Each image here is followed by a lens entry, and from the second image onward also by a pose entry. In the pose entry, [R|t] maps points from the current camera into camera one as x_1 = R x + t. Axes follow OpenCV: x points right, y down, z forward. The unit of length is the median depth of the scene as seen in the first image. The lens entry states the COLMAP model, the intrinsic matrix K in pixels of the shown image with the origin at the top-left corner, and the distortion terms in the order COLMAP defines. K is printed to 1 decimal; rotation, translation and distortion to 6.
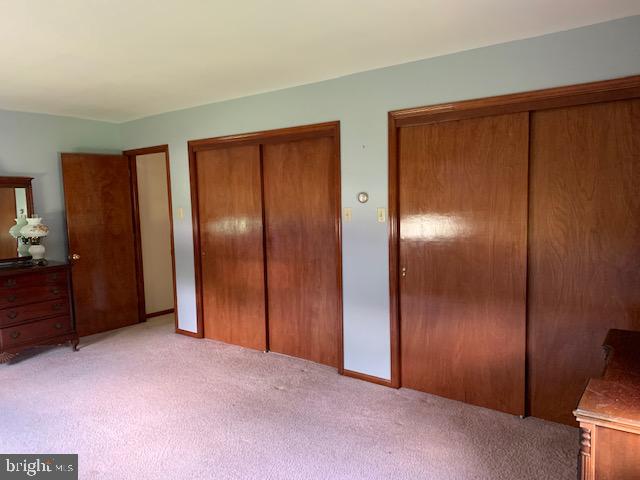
lens RADIAL K [[485.3, 0, 326.1], [0, 485.3, 239.8], [0, 0, 1]] dist [0.057680, -0.074644]
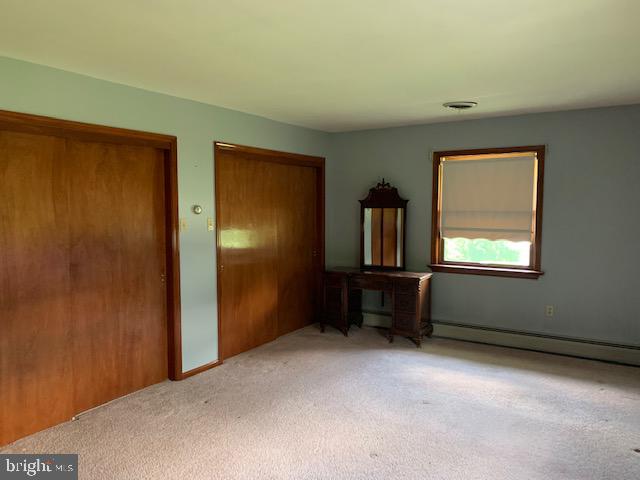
lens RADIAL K [[485.3, 0, 322.2], [0, 485.3, 241.7], [0, 0, 1]] dist [0.057680, -0.074644]
pose [[-0.101517, -0.054967, 0.993314, -1.005075], [0.089314, 0.993937, 0.064130, -0.055802], [-0.990816, 0.095227, -0.095992, 0.763248]]
